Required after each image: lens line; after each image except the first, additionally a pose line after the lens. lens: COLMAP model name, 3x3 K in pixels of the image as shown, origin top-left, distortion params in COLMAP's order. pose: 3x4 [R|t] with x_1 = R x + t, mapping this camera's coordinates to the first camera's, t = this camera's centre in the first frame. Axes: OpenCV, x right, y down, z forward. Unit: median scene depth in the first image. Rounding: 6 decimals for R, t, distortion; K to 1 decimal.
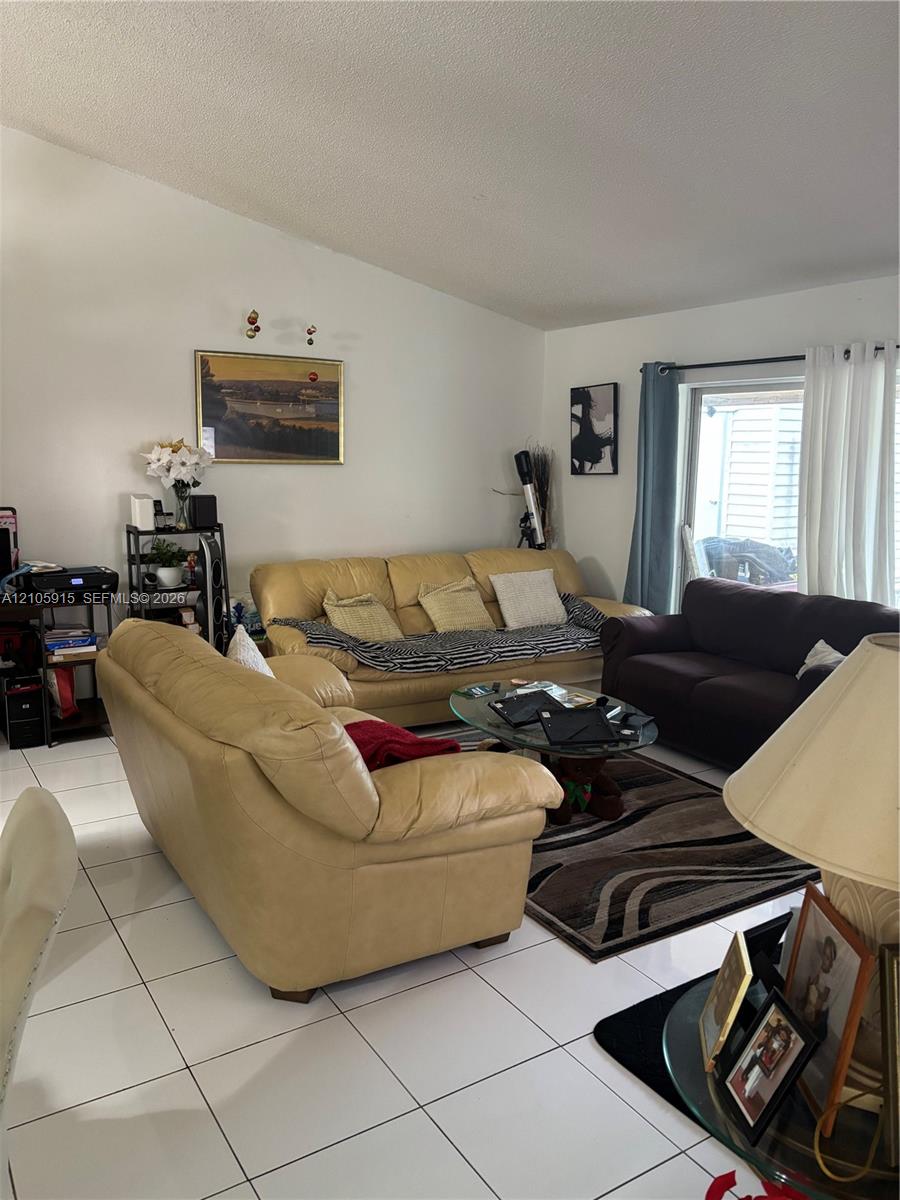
lens RADIAL K [[913.1, 0, 450.0], [0, 913.1, 600.0], [0, 0, 1]] dist [-0.005828, -0.001239]
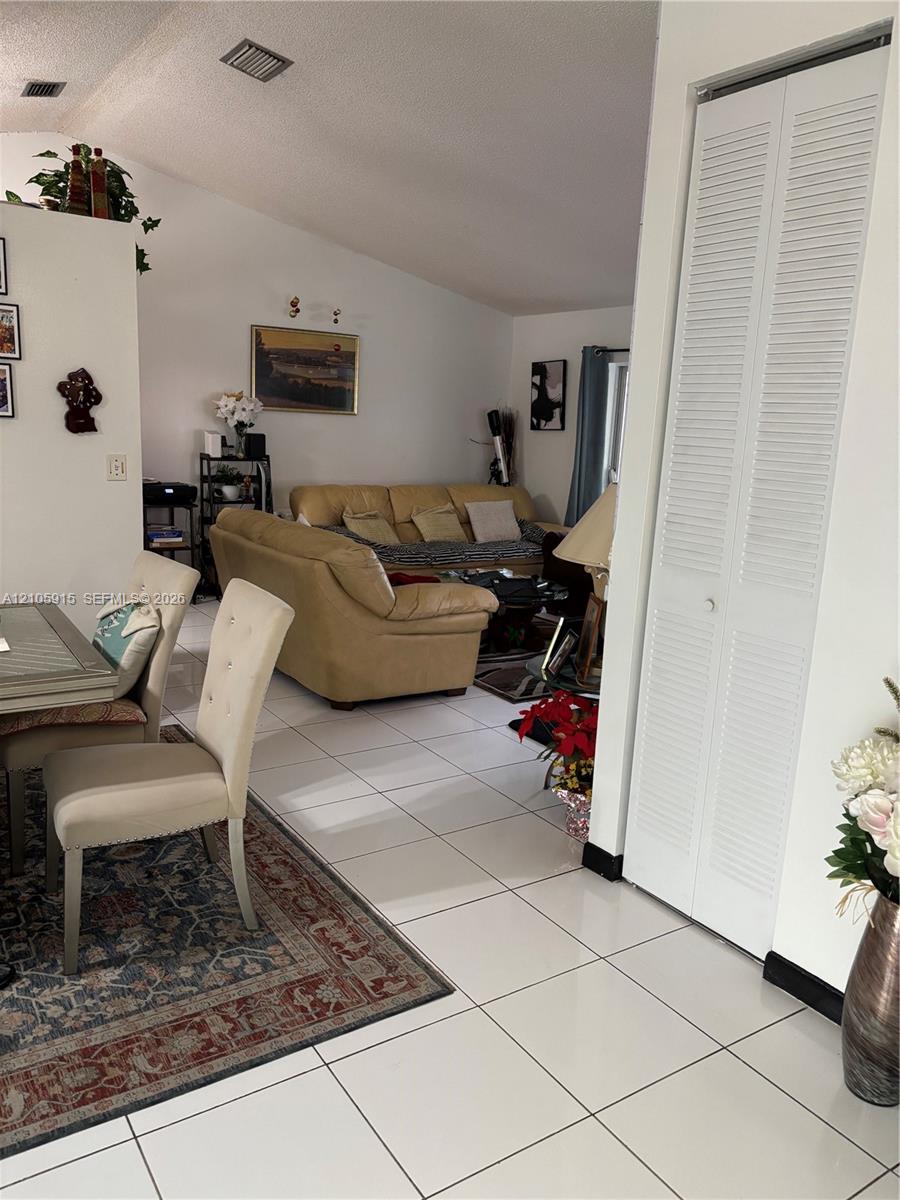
lens RADIAL K [[918.9, 0, 458.0], [0, 918.9, 615.2], [0, 0, 1]] dist [0.016209, -0.000561]
pose [[0.999143, 0.028221, 0.030286, -0.002994], [-0.029806, 0.998137, 0.053233, 0.069776], [-0.028727, -0.054090, 0.998123, -0.372436]]
